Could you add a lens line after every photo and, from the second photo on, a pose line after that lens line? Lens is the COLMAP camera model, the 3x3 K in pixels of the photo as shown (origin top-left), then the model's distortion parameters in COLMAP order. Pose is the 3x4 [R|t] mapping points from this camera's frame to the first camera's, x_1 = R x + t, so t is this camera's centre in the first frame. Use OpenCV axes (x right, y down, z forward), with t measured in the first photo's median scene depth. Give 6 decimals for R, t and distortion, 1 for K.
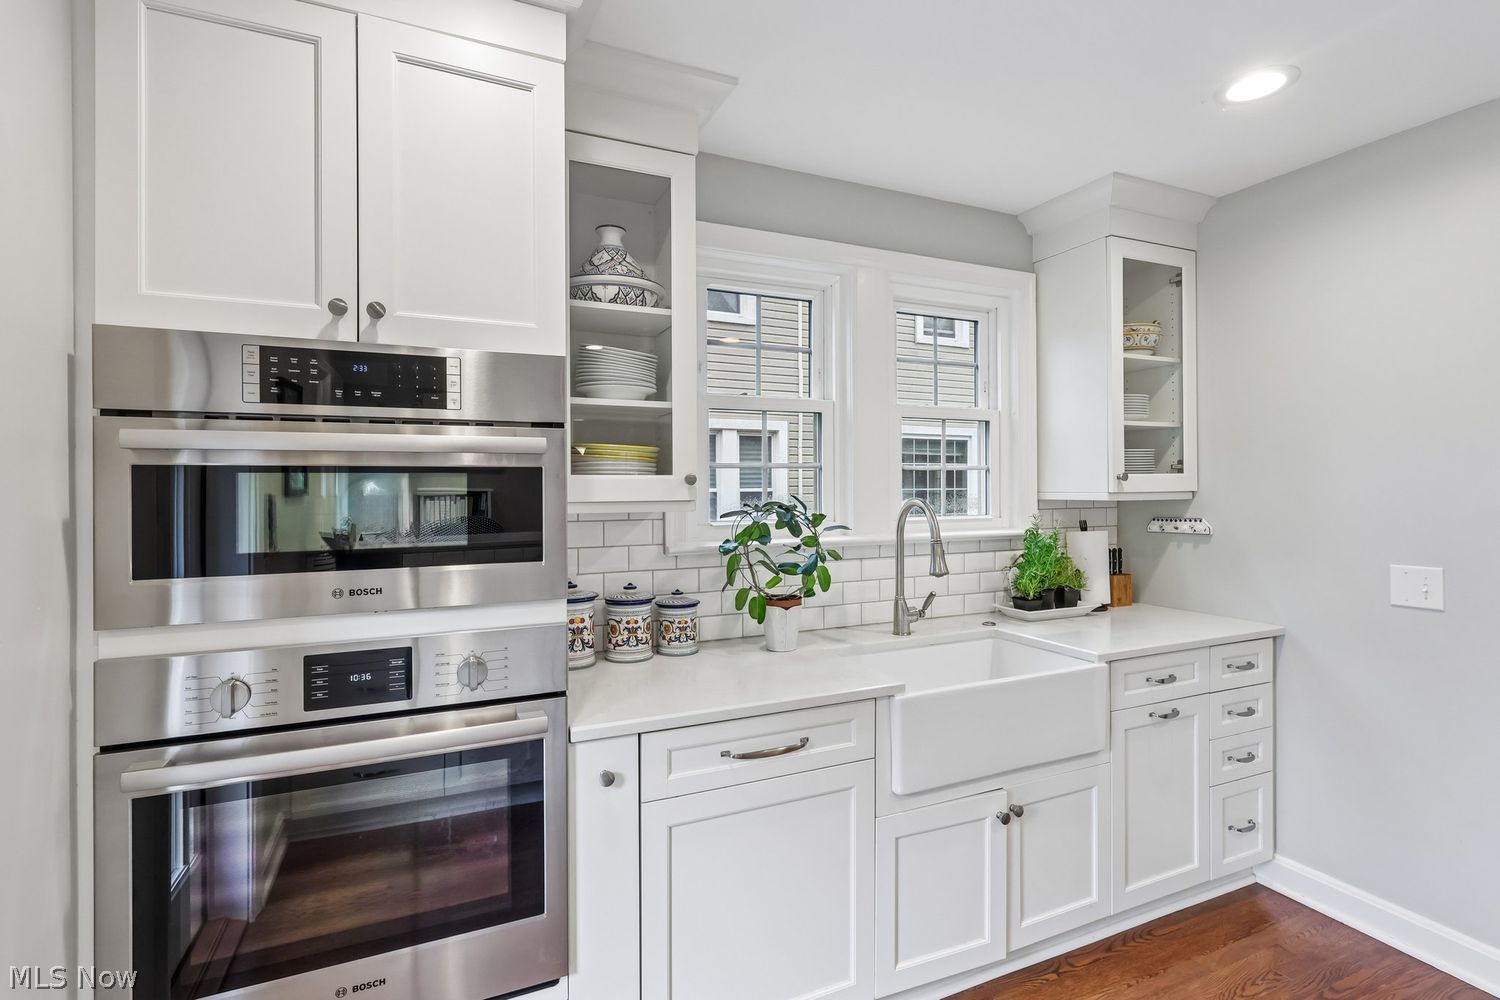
lens RADIAL K [[711.5, 0, 742.2], [0, 711.5, 485.6], [0, 0, 1]] dist [0.000240, 0.000894]
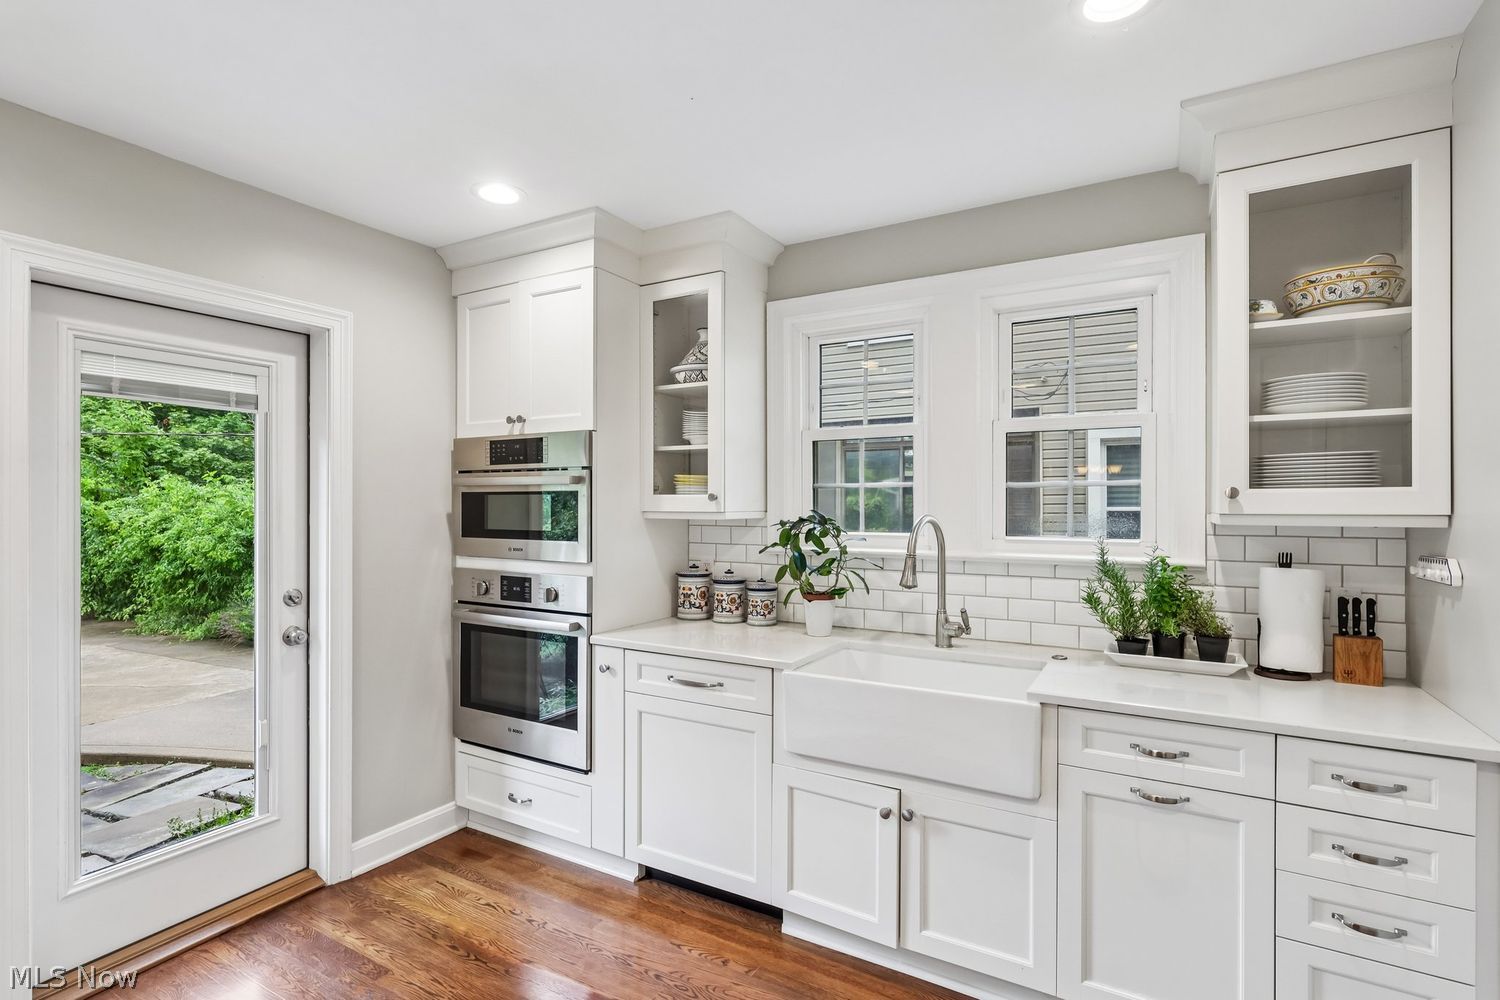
lens RADIAL K [[711.5, 0, 750.7], [0, 711.5, 503.7], [0, 0, 1]] dist [0.000240, 0.000894]
pose [[0.587730, 0.006127, -0.809034, 1.157621], [-0.004793, 0.999980, 0.004091, -0.002102], [0.809043, 0.001473, 0.587748, 0.212741]]
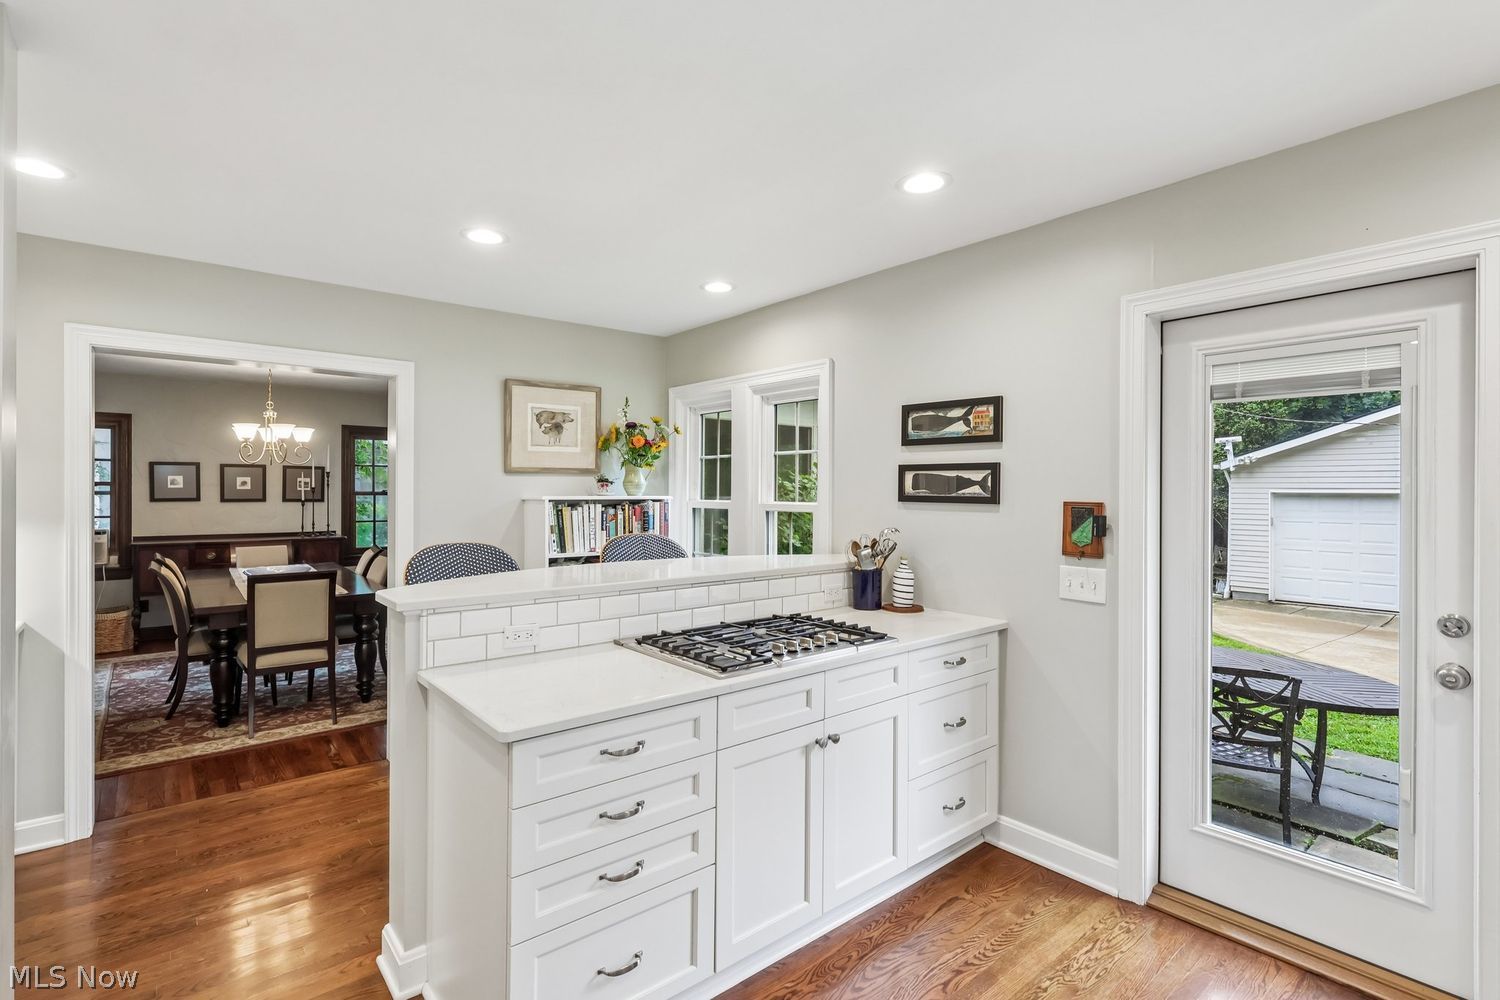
lens RADIAL K [[711.5, 0, 735.6], [0, 711.5, 494.3], [0, 0, 1]] dist [0.000240, 0.000894]
pose [[-0.966972, 0.001854, -0.254876, 0.776406], [0.000307, 0.999981, 0.006112, -0.009295], [0.254883, 0.005832, -0.966954, 1.077993]]
